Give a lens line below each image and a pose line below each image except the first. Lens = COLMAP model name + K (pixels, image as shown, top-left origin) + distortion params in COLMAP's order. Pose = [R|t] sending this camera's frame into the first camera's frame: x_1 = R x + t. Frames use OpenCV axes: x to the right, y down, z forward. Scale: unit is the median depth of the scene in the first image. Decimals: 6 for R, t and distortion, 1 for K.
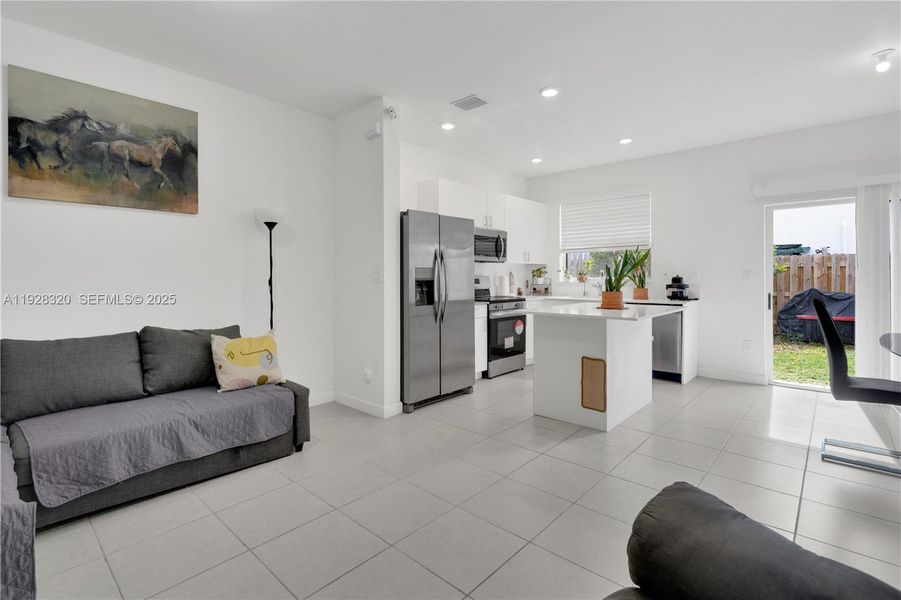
lens RADIAL K [[435.0, 0, 437.9], [0, 435.0, 278.7], [0, 0, 1]] dist [0.001874, 0.000525]
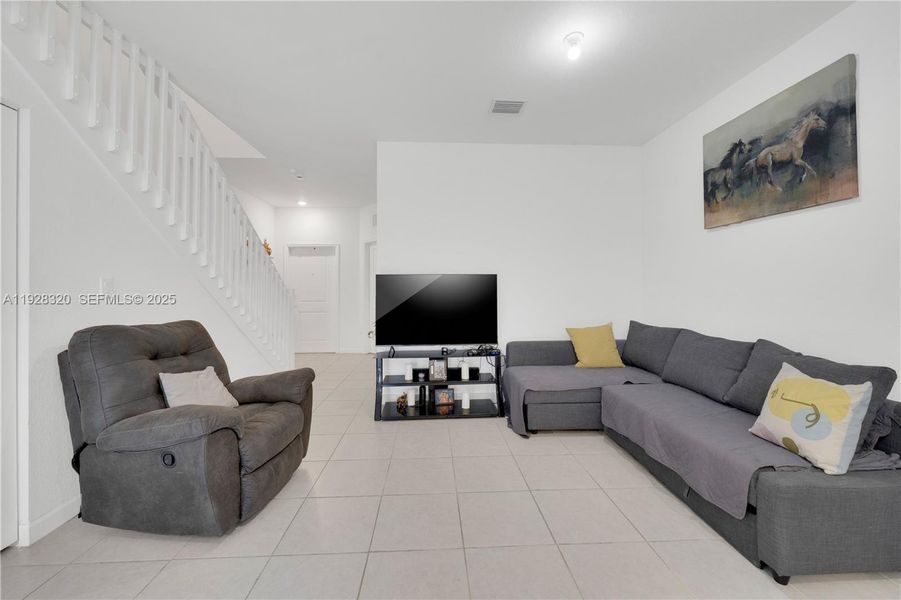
lens RADIAL K [[356.2, 0, 446.9], [0, 356.2, 287.4], [0, 0, 1]] dist [-0.007727, 0.000686]
pose [[-0.695747, 0.001289, -0.718286, 0.233036], [0.000873, 0.999999, 0.000949, -0.003207], [0.718286, 0.000033, -0.695748, 0.687956]]
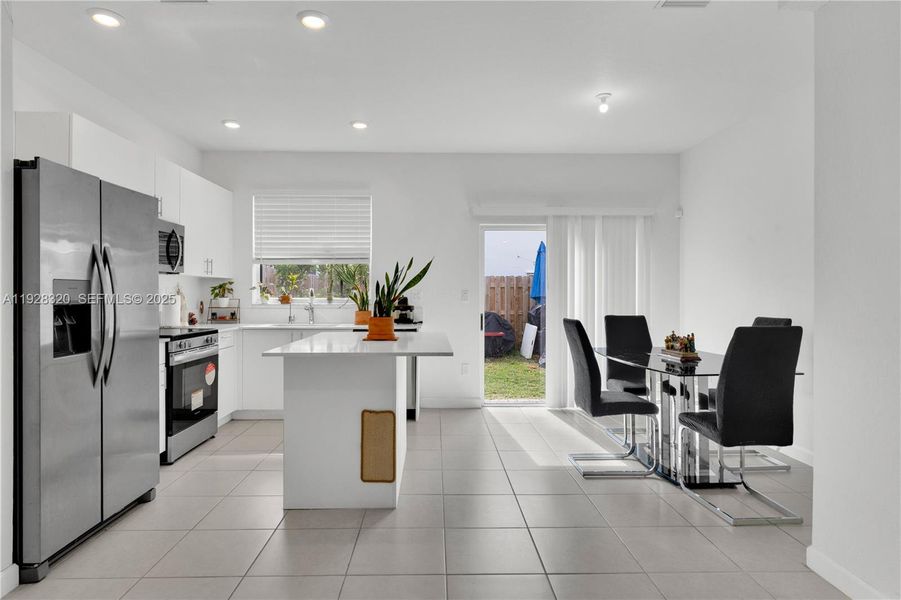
lens RADIAL K [[514.8, 0, 450.1], [0, 514.8, 297.8], [0, 0, 1]] dist [-0.000611, 0.000115]
pose [[0.713484, -0.000833, 0.700671, -0.121190], [0.000443, 1.000000, 0.000738, -0.004245], [-0.700672, -0.000216, 0.713484, 0.238169]]
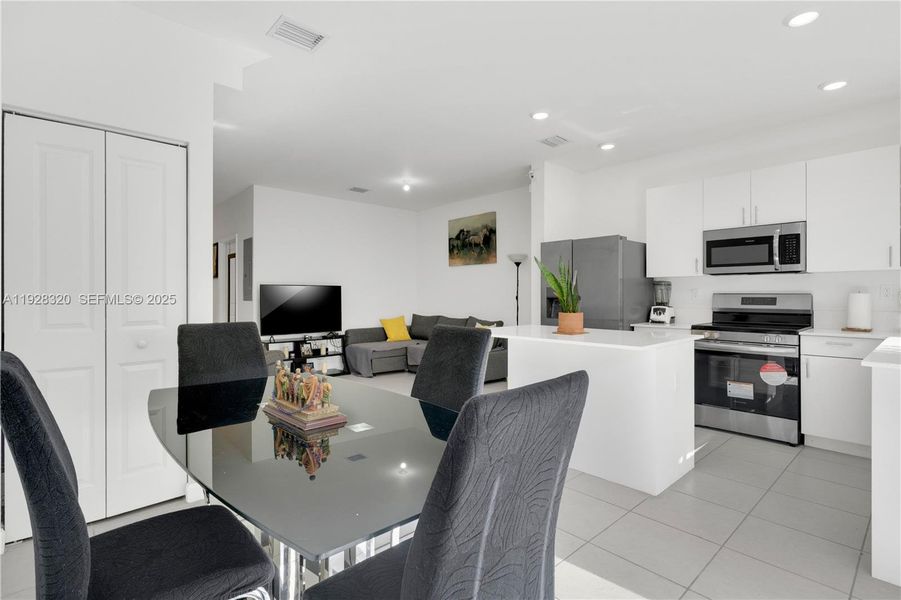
lens RADIAL K [[435.0, 0, 447.9], [0, 435.0, 287.6], [0, 0, 1]] dist [0.001874, 0.000525]
pose [[-0.086491, -0.016675, -0.996113, 1.059894], [-0.004675, 0.999856, -0.016332, -0.002685], [0.996242, 0.003244, -0.086557, 0.712082]]
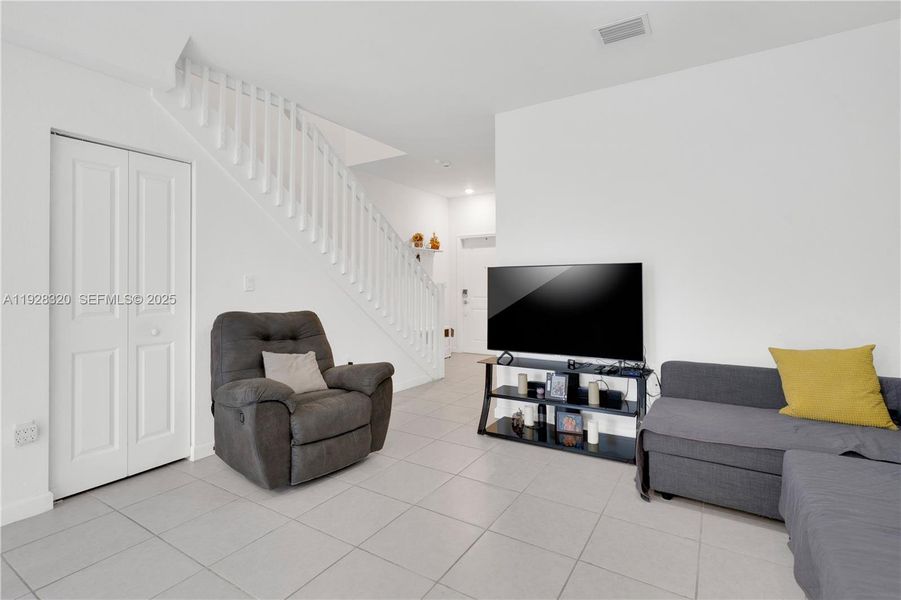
lens RADIAL K [[435.0, 0, 435.9], [0, 435.0, 276.4], [0, 0, 1]] dist [0.001874, 0.000525]
pose [[-0.984878, 0.002556, -0.173229, 0.022690], [0.004873, 0.999904, -0.012951, -0.003149], [0.173180, -0.013599, -0.984796, 0.836444]]
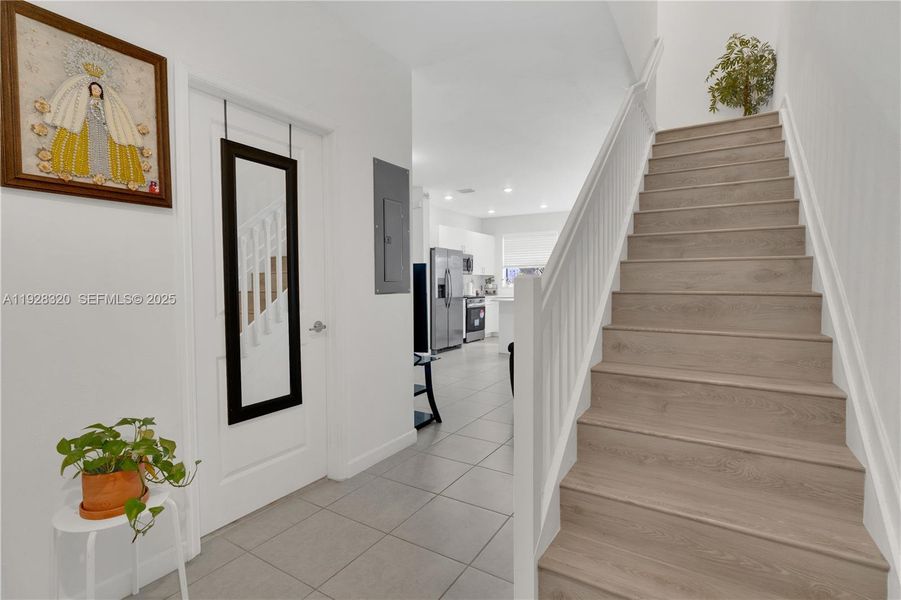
lens RADIAL K [[435.0, 0, 439.9], [0, 435.0, 299.5], [0, 0, 1]] dist [0.001874, 0.000525]
pose [[0.982794, -0.007704, 0.184546, -0.339740], [0.002293, 0.999562, 0.029516, 0.010546], [-0.184693, -0.028585, 0.982381, -0.736475]]
